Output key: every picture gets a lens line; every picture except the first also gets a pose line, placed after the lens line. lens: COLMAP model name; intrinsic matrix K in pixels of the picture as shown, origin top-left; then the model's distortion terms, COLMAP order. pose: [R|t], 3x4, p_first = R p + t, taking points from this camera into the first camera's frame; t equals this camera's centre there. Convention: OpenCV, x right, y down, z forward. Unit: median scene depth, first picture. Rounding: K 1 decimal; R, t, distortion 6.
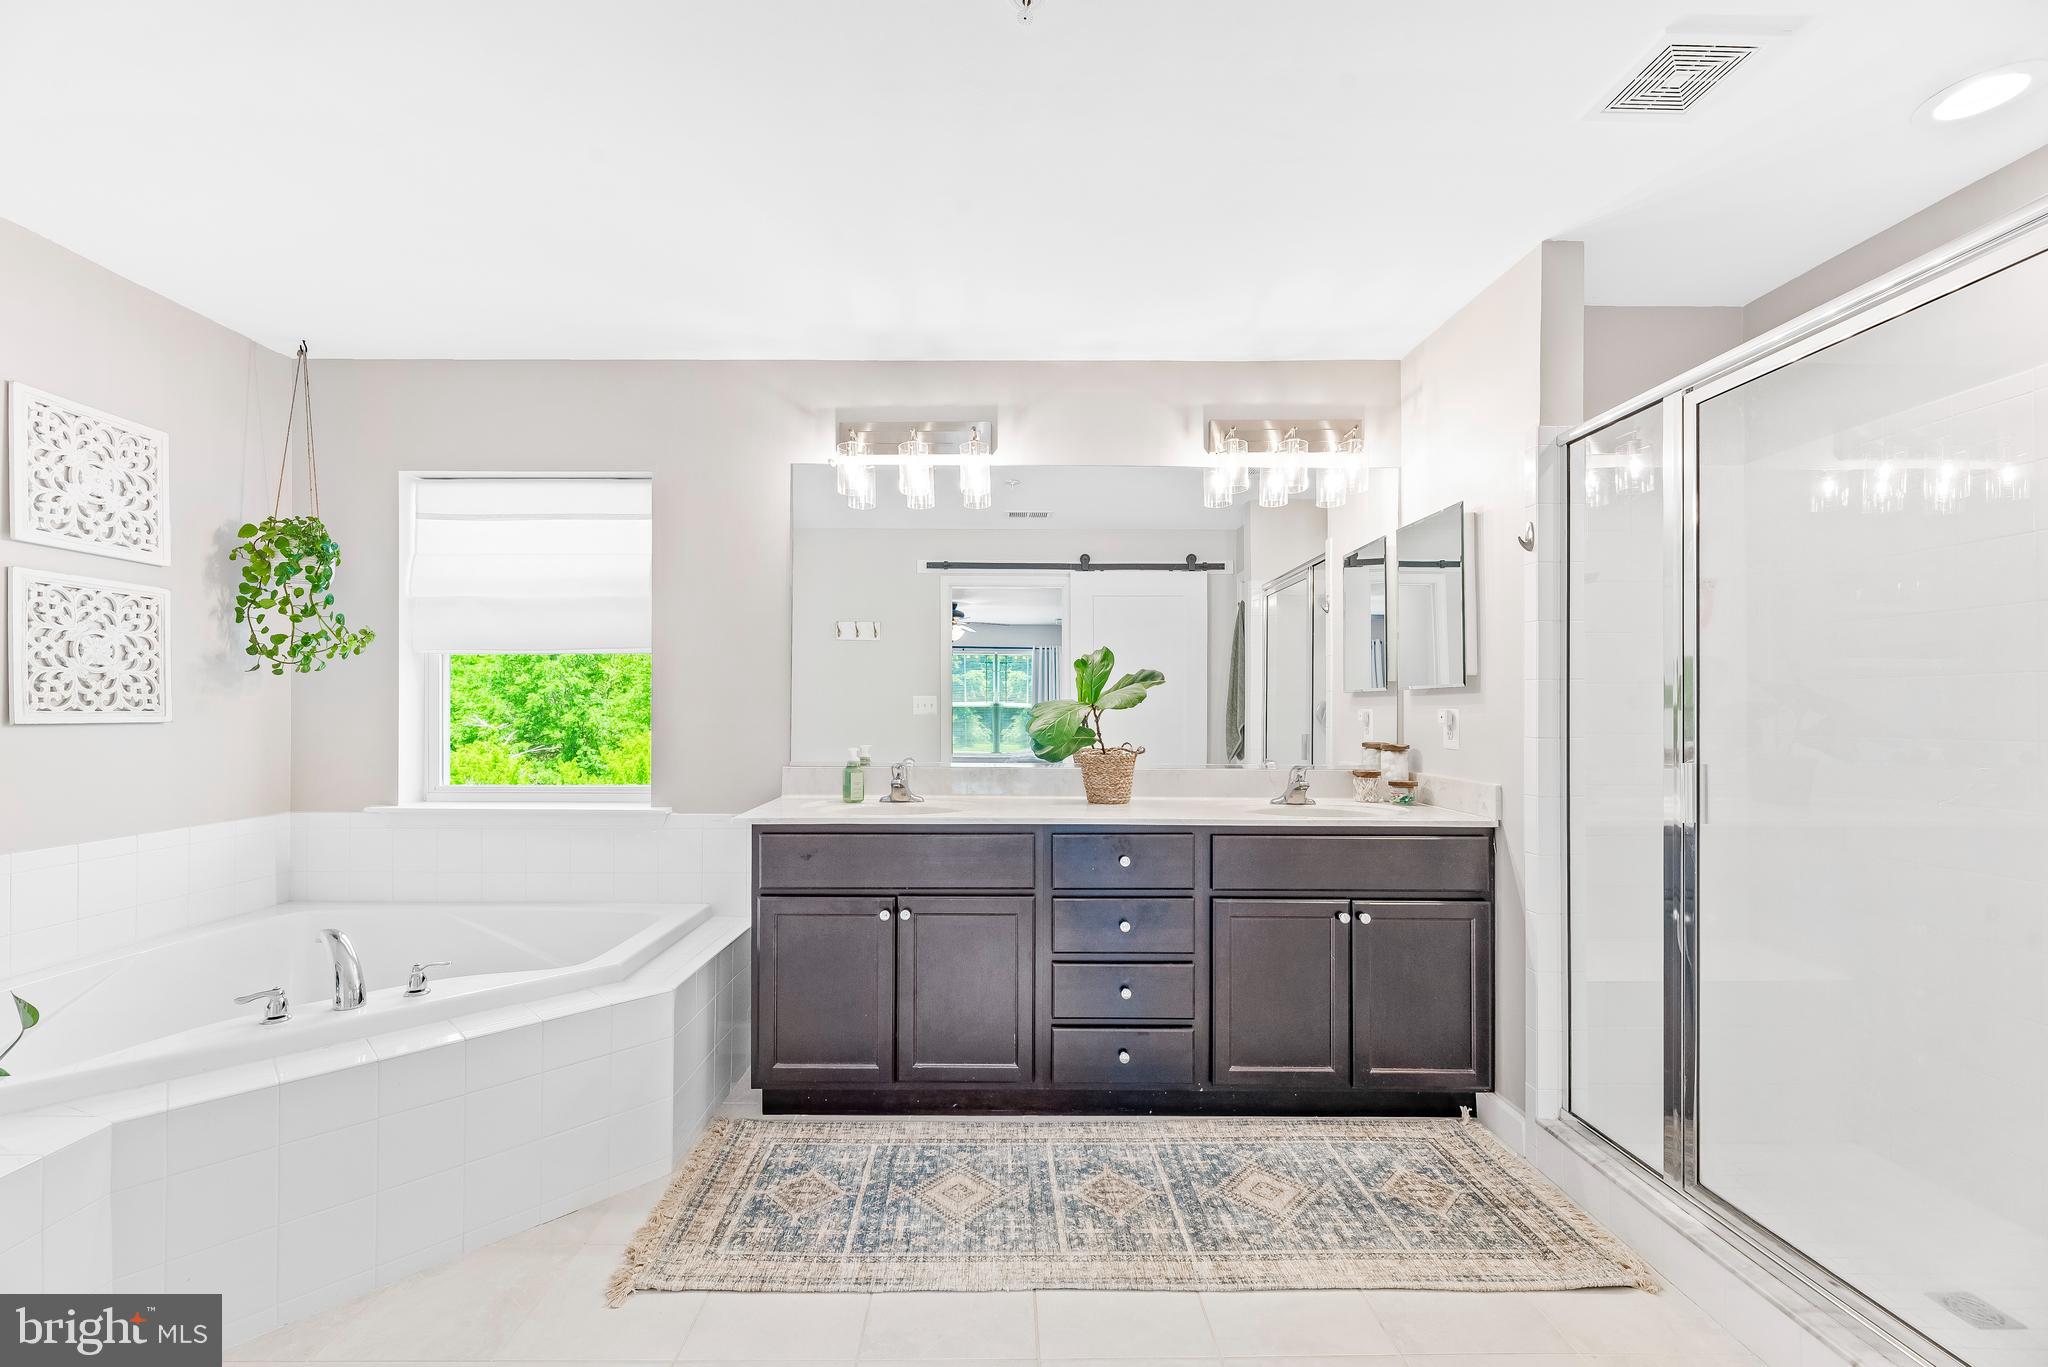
lens RADIAL K [[809.1, 0, 991.8], [0, 809.1, 706.1], [0, 0, 1]] dist [-0.000232, -0.000172]
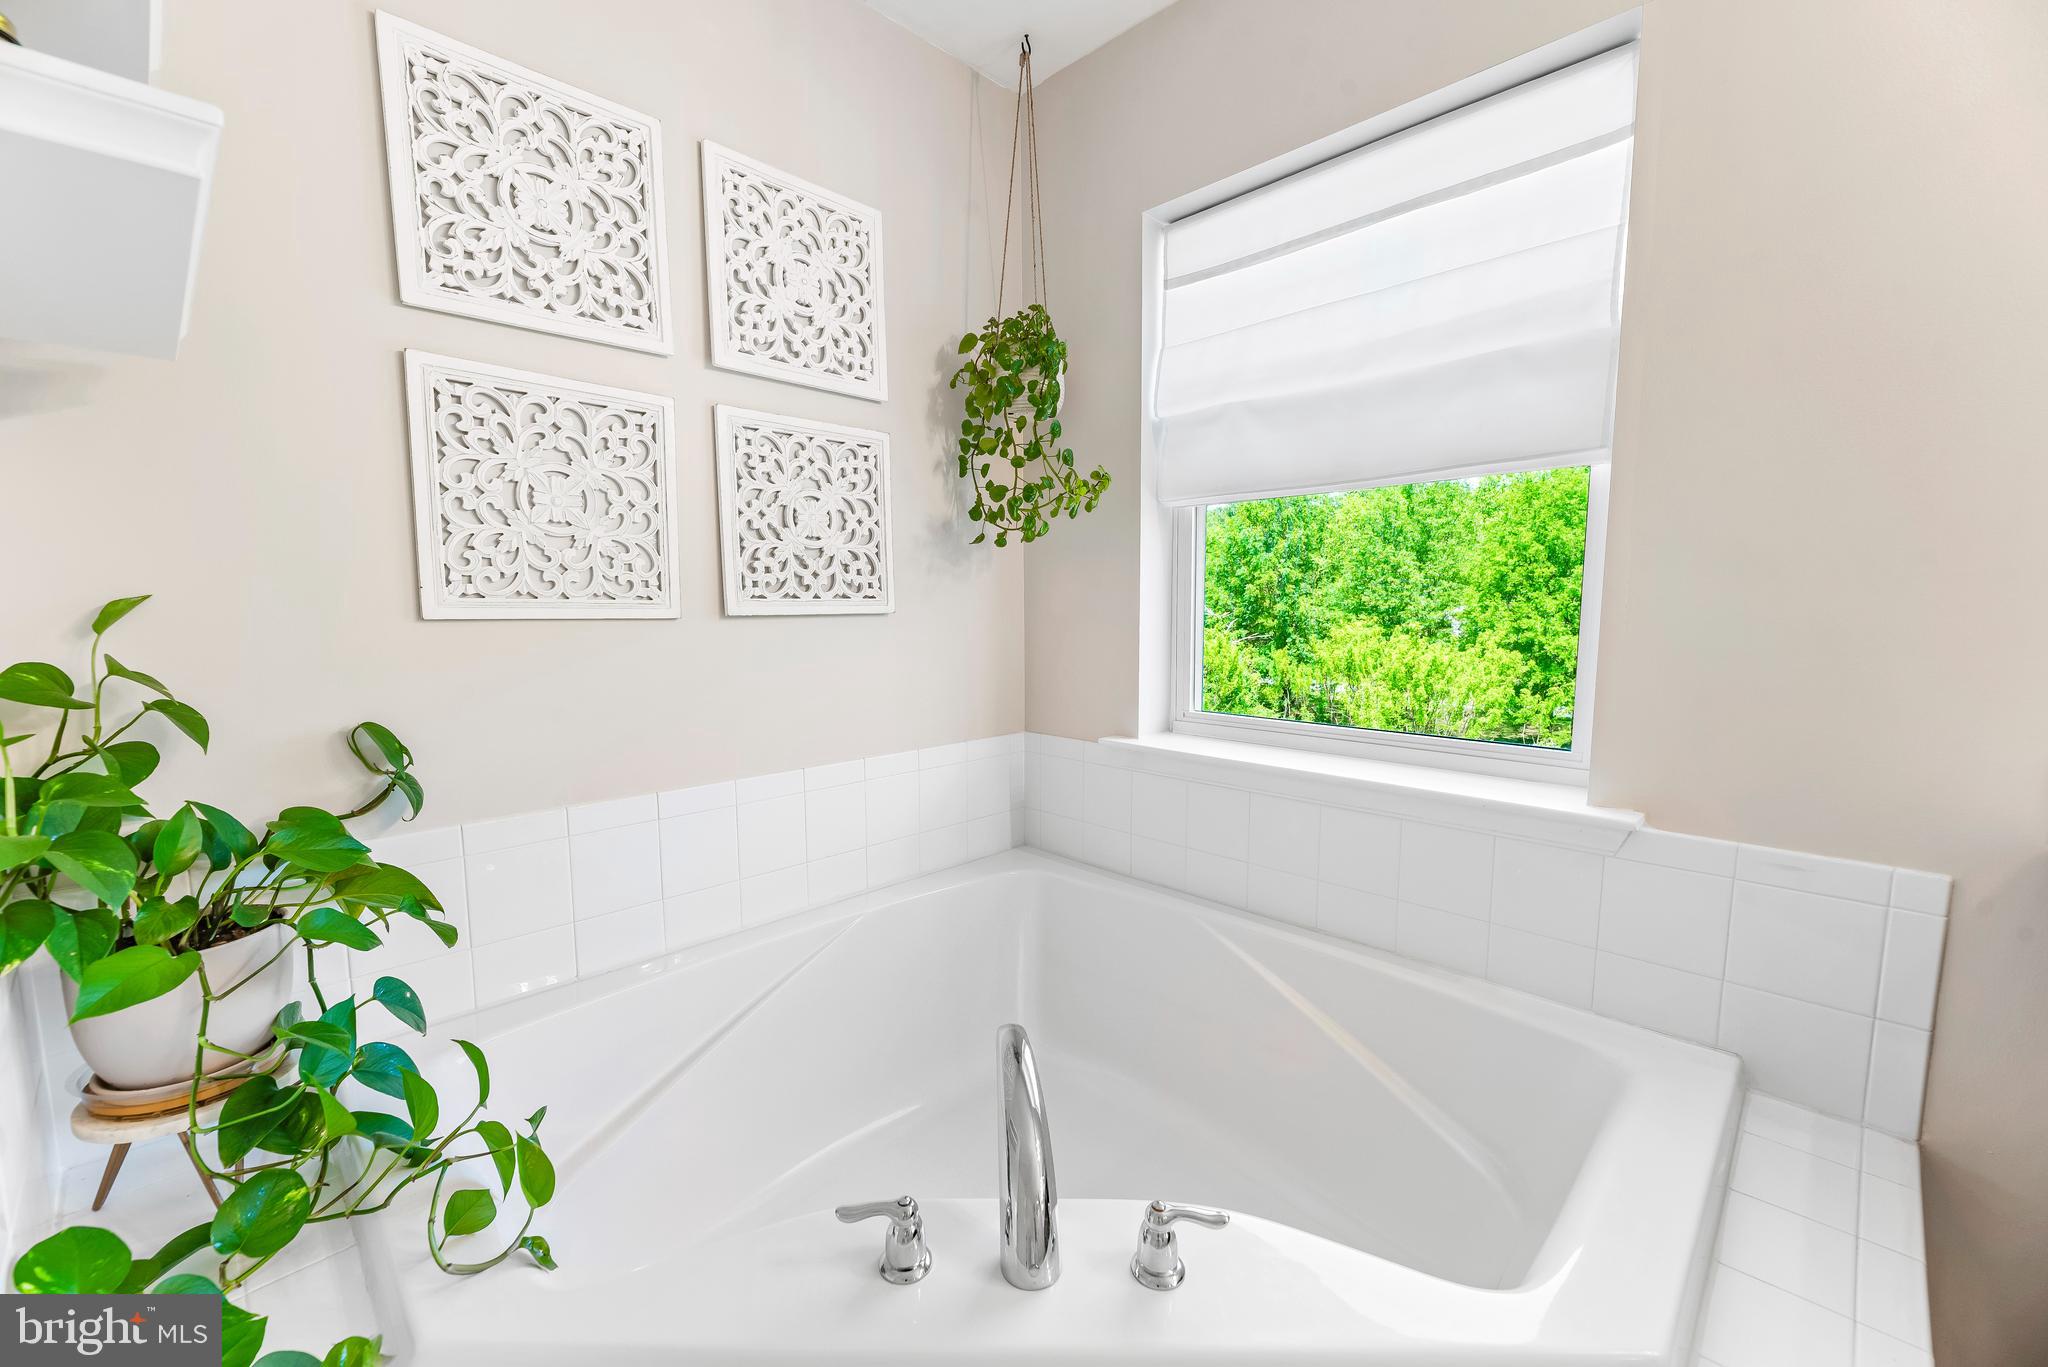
lens RADIAL K [[826.1, 0, 1023.2], [0, 826.1, 684.4], [0, 0, 1]] dist [0.000711, 0.000134]
pose [[0.709310, 0.066528, -0.701750, -0.384899], [0.009230, 0.994574, 0.103617, 0.007289], [0.704836, -0.079973, 0.704847, 0.538800]]
